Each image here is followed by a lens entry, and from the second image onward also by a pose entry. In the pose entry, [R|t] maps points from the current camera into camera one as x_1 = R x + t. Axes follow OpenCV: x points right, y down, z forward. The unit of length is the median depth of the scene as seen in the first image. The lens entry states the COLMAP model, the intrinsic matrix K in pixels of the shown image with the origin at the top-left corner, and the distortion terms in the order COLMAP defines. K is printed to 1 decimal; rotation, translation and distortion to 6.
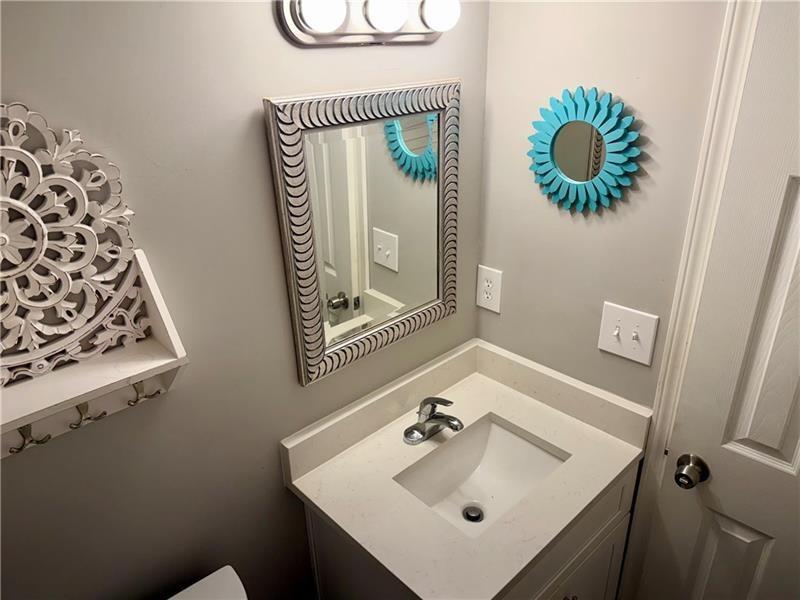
lens RADIAL K [[561.8, 0, 392.8], [0, 561.8, 298.4], [0, 0, 1]] dist [0.054479, -0.058217]
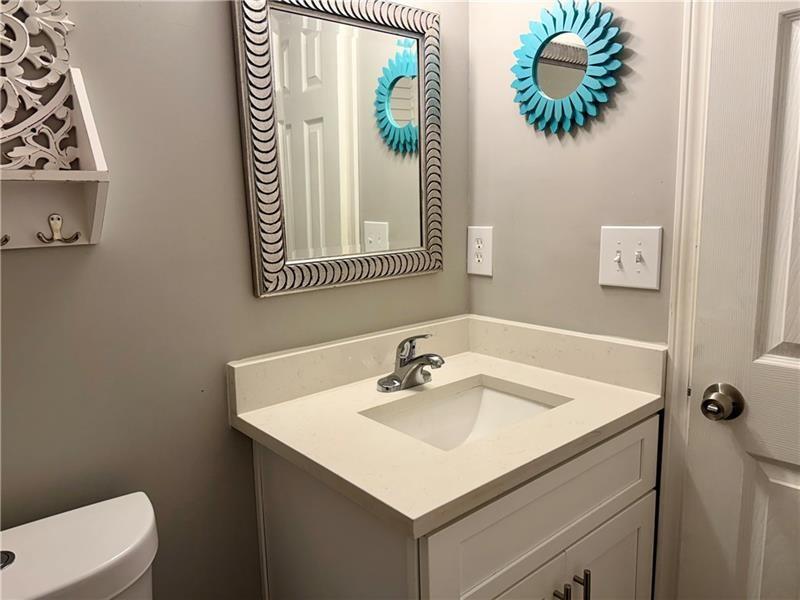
lens RADIAL K [[561.8, 0, 395.4], [0, 561.8, 296.2], [0, 0, 1]] dist [0.054479, -0.058217]
pose [[0.999067, 0.012325, -0.041402, 0.090034], [-0.022769, 0.964737, -0.262229, 0.374717], [0.036710, 0.262927, 0.964117, 0.157140]]
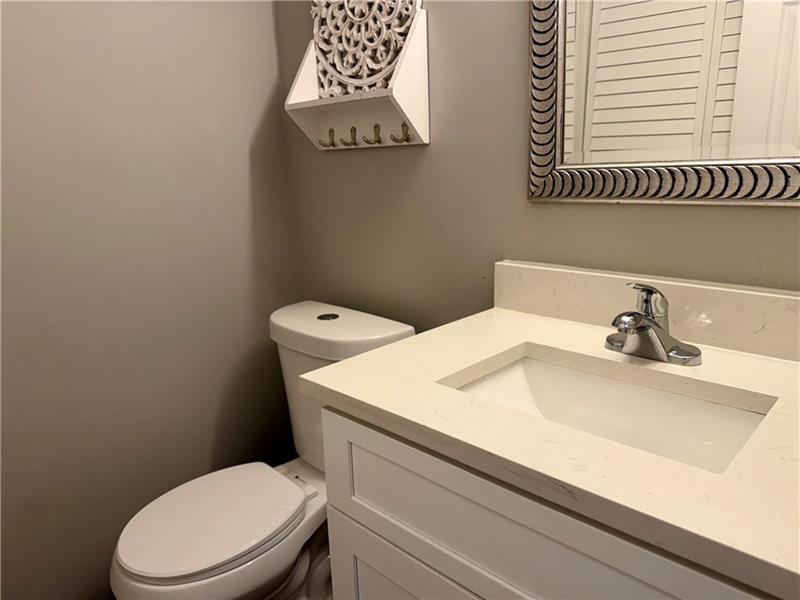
lens RADIAL K [[561.8, 0, 398.6], [0, 561.8, 297.5], [0, 0, 1]] dist [0.054479, -0.058217]
pose [[0.049959, 0.267407, -0.962288, 0.698026], [-0.379816, 0.896188, 0.229320, 0.163441], [0.923712, 0.354035, 0.146338, 0.730068]]
